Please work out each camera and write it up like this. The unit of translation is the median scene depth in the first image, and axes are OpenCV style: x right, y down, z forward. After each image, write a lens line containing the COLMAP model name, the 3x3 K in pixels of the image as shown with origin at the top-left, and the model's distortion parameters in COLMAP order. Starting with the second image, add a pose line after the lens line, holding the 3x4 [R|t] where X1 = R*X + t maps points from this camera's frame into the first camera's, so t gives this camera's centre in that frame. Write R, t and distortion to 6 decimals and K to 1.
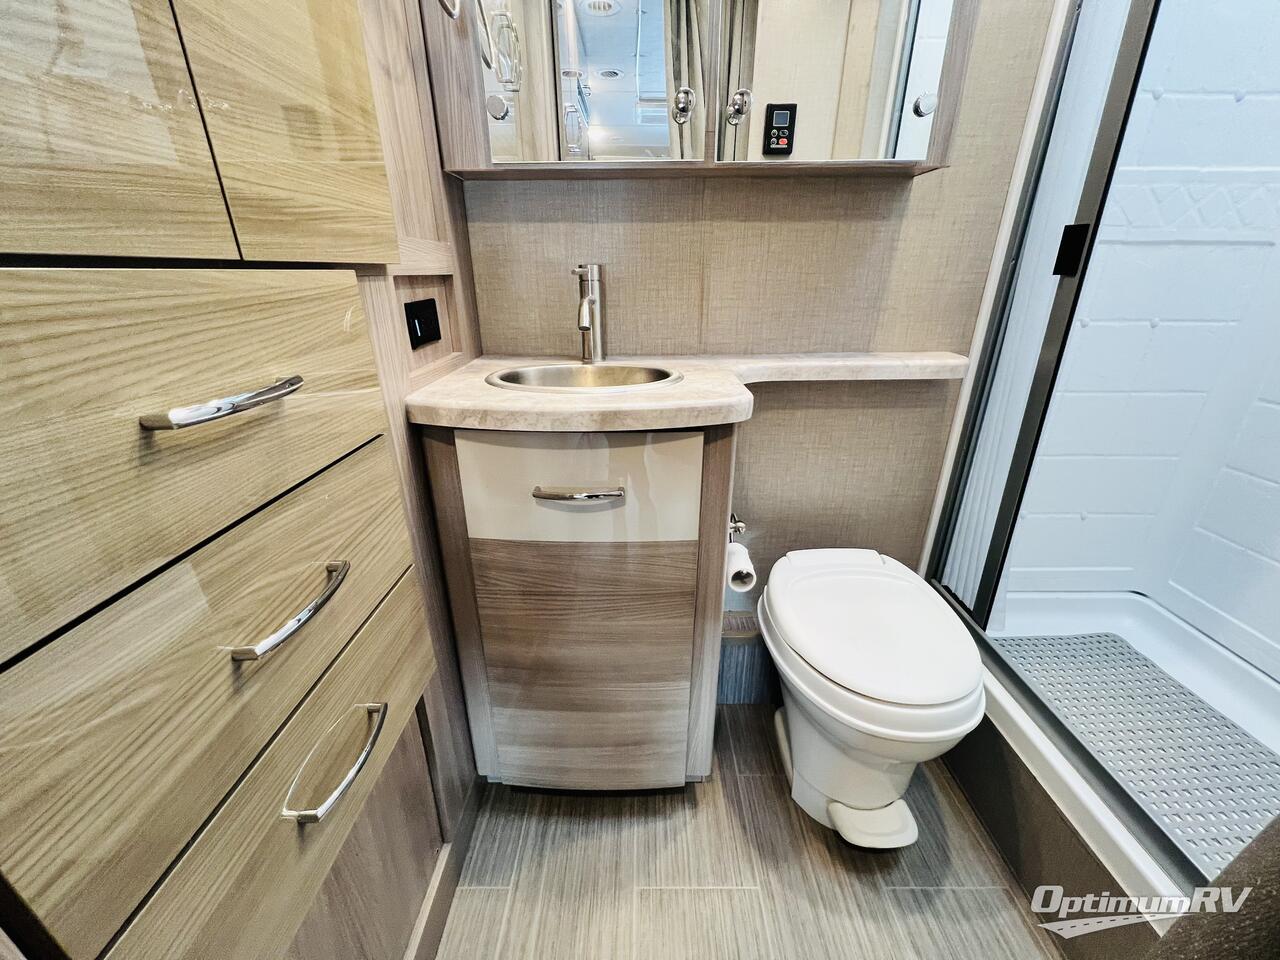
lens RADIAL K [[506.2, 0, 642.4], [0, 506.2, 481.7], [0, 0, 1]] dist [-0.001695, -0.000697]
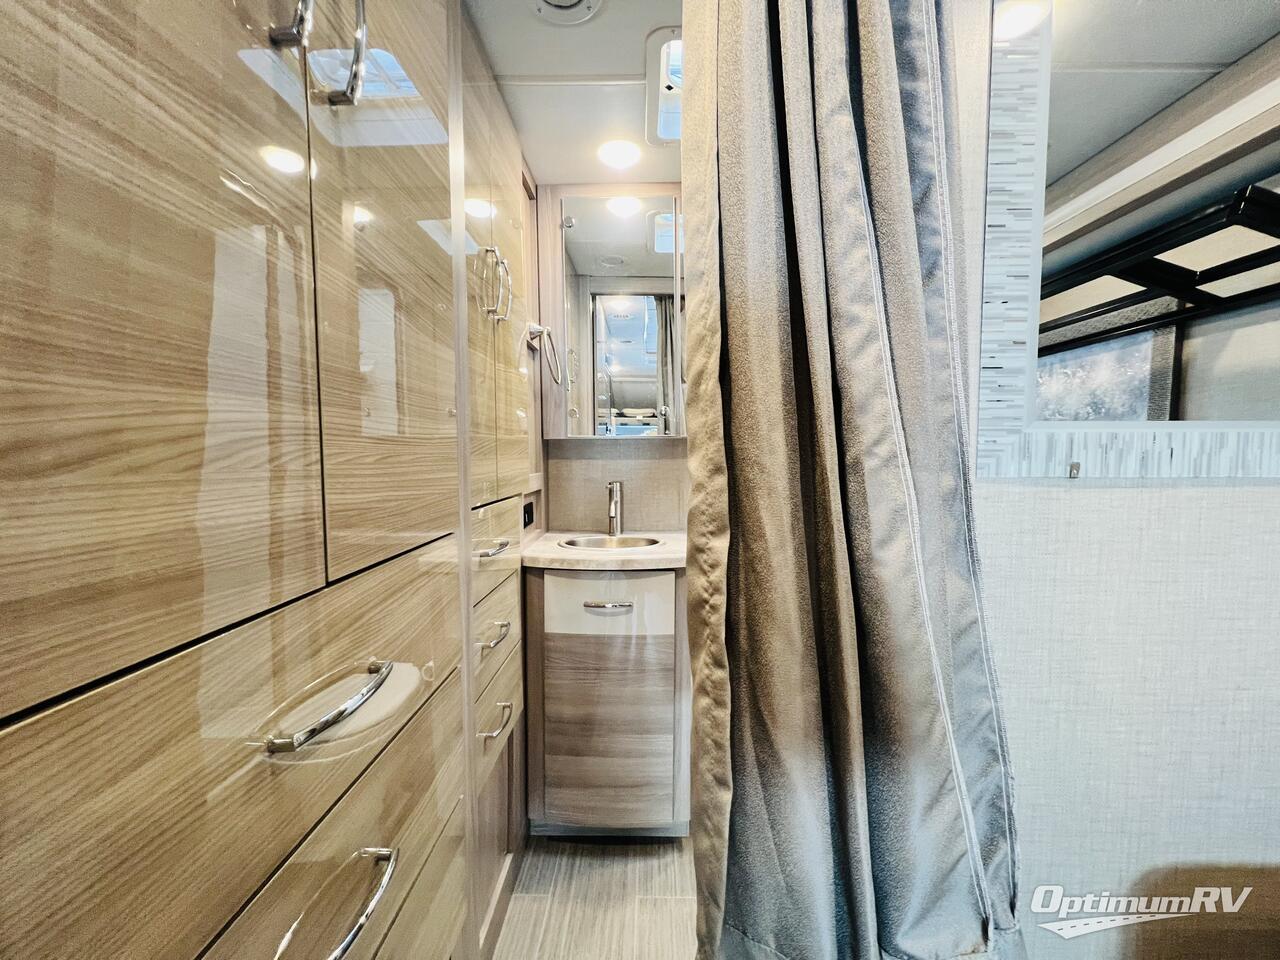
lens RADIAL K [[506.2, 0, 642.4], [0, 506.2, 481.7], [0, 0, 1]] dist [-0.001695, -0.000697]
pose [[0.999875, -0.000006, -0.015841, 0.024391], [-0.005191, 0.944653, -0.328030, 0.173030], [0.014966, 0.328071, 0.944534, -0.756901]]
